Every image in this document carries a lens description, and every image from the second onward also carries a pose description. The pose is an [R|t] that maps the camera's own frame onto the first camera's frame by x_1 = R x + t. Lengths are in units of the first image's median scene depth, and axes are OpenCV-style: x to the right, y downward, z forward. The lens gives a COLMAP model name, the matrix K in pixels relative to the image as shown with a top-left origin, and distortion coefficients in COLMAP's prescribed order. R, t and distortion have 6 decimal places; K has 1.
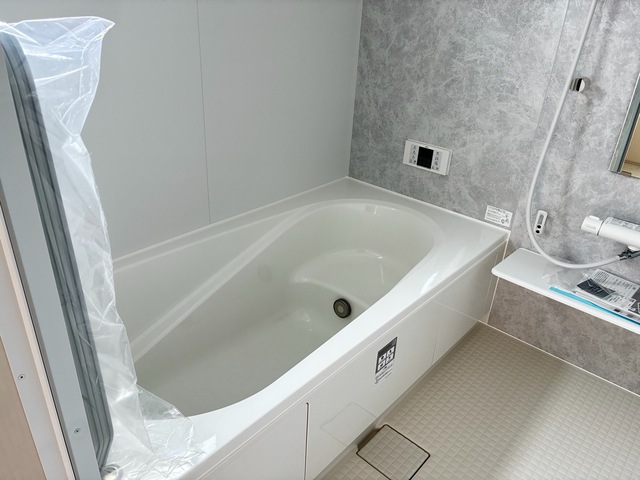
lens RADIAL K [[497.3, 0, 319.6], [0, 497.3, 240.1], [0, 0, 1]] dist [0.032778, -0.023356]
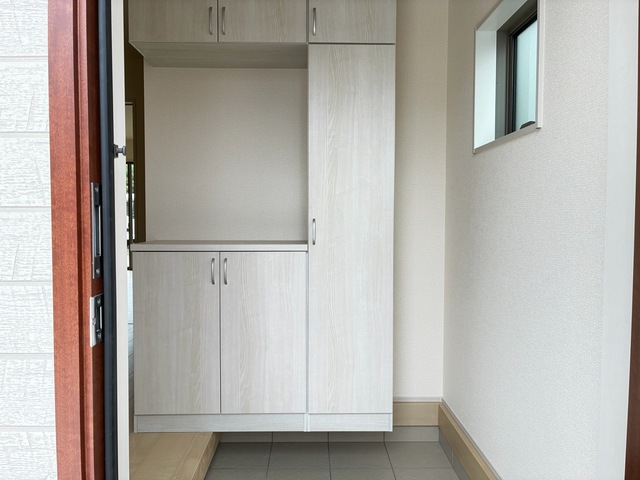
lens RADIAL K [[497.3, 0, 319.7], [0, 497.3, 239.6], [0, 0, 1]] dist [0.032778, -0.023356]
pose [[0.729362, -0.070497, 0.680486, -3.175736], [0.343709, 0.897790, -0.275387, 1.409962], [-0.591520, 0.434746, 0.679044, -2.369813]]
